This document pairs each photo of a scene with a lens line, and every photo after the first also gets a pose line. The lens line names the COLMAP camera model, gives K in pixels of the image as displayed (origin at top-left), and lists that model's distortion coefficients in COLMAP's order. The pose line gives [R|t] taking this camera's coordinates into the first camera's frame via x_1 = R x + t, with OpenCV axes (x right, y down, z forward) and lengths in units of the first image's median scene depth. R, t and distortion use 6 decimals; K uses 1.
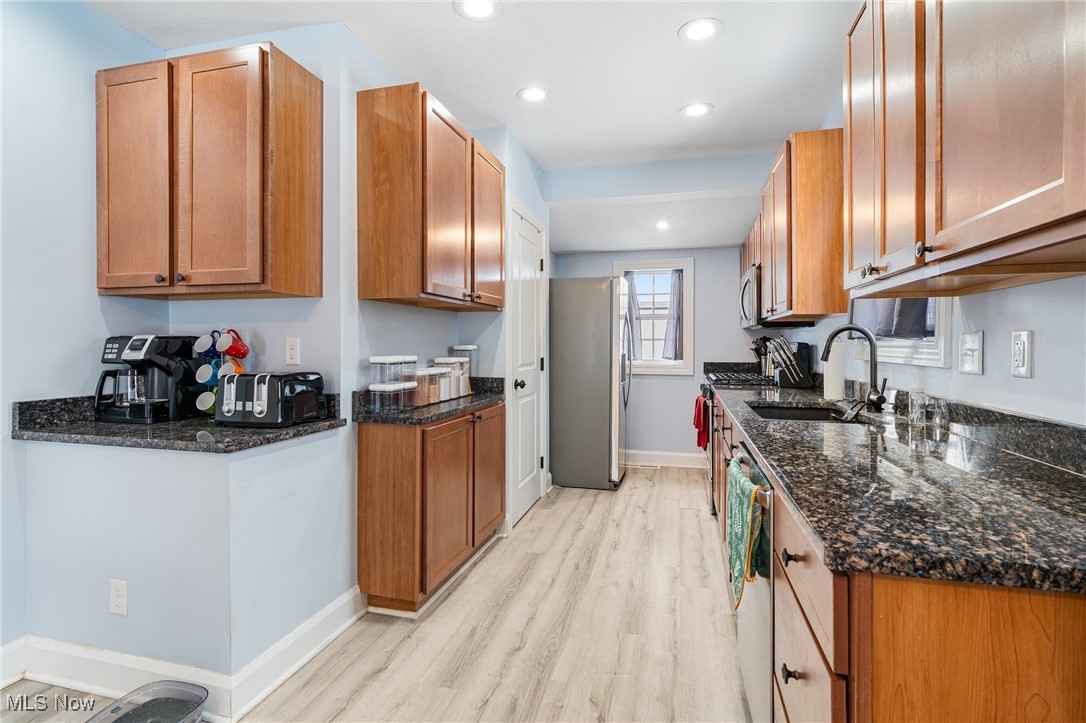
lens RADIAL K [[522.2, 0, 532.7], [0, 522.2, 351.5], [0, 0, 1]] dist [-0.010143, 0.002820]
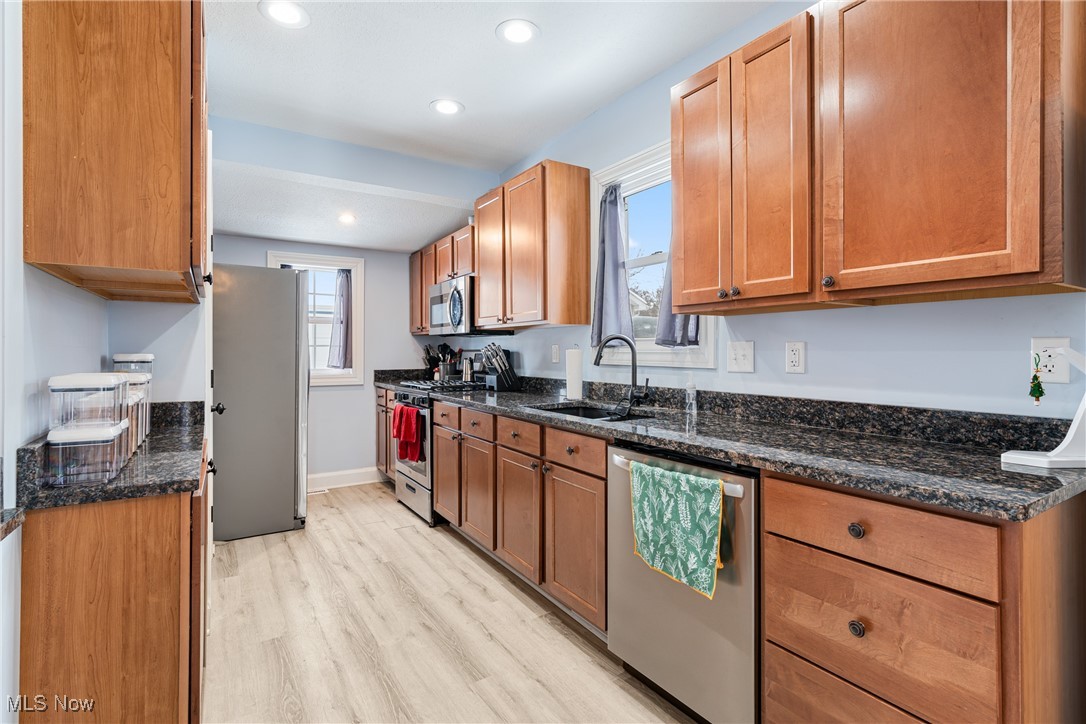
lens RADIAL K [[522.2, 0, 540.0], [0, 522.2, 351.8], [0, 0, 1]] dist [-0.010143, 0.002820]
pose [[0.674557, -0.003446, 0.738215, -0.270529], [0.012411, 0.999901, -0.006673, -0.004341], [-0.738118, 0.013663, 0.674533, 0.223511]]
